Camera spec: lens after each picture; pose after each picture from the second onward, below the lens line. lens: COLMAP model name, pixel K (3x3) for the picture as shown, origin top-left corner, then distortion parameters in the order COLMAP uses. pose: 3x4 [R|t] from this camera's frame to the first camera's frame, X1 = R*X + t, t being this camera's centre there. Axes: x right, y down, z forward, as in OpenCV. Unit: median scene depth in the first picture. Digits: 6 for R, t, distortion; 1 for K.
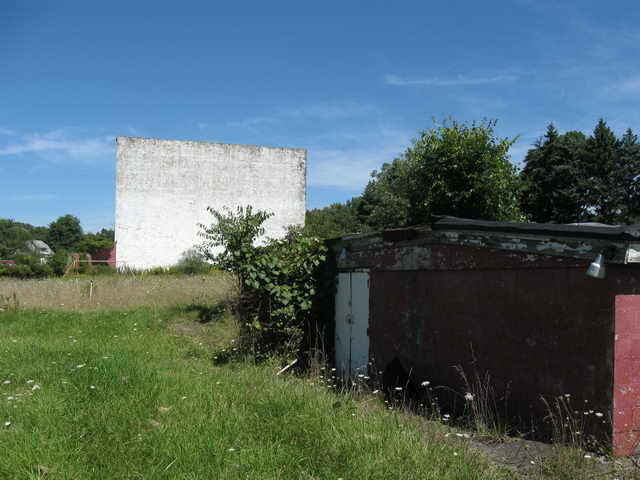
lens RADIAL K [[672.4, 0, 320.1], [0, 672.4, 254.3], [0, 0, 1]] dist [-0.116532, 0.016132]
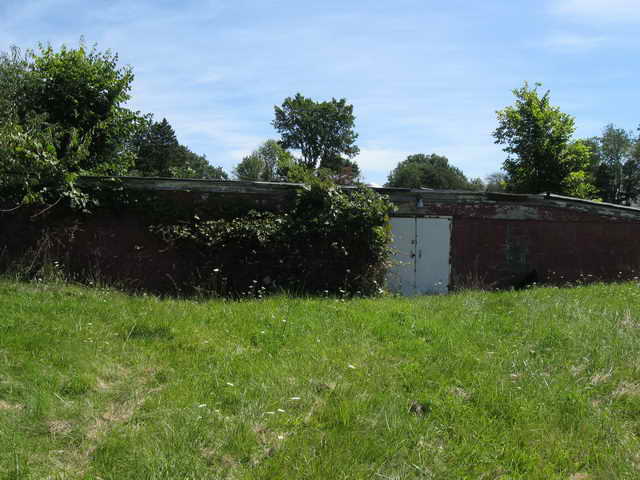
lens RADIAL K [[672.4, 0, 320.1], [0, 672.4, 254.3], [0, 0, 1]] dist [-0.116532, 0.016132]
pose [[0.028679, -0.062430, 0.997637, -0.172452], [-0.056165, 0.996370, 0.063965, 0.003490], [-0.998010, -0.057867, 0.025068, 0.160247]]
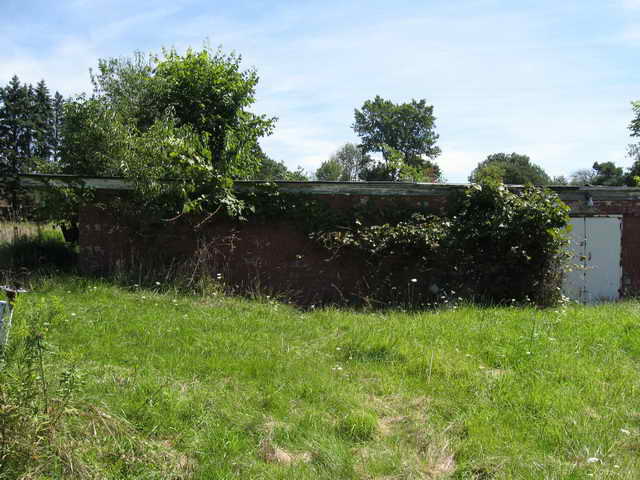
lens RADIAL K [[672.4, 0, 320.1], [0, 672.4, 254.3], [0, 0, 1]] dist [-0.116532, 0.016132]
pose [[0.130647, -0.057887, 0.989738, -0.162721], [-0.028142, 0.997675, 0.062066, 0.004581], [-0.991029, -0.035962, 0.128714, 0.183062]]
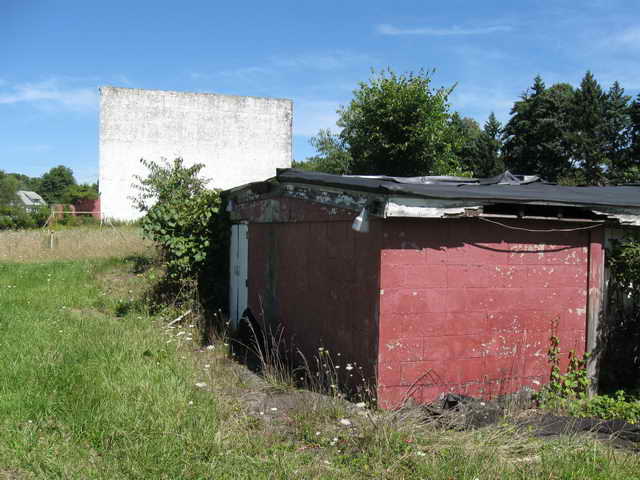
lens RADIAL K [[672.4, 0, 320.1], [0, 672.4, 254.3], [0, 0, 1]] dist [-0.116532, 0.016132]
pose [[0.999978, 0.005466, 0.003675, 0.023134], [-0.005716, 0.997409, 0.071712, -0.000171], [-0.003273, -0.071732, 0.997419, -0.000726]]
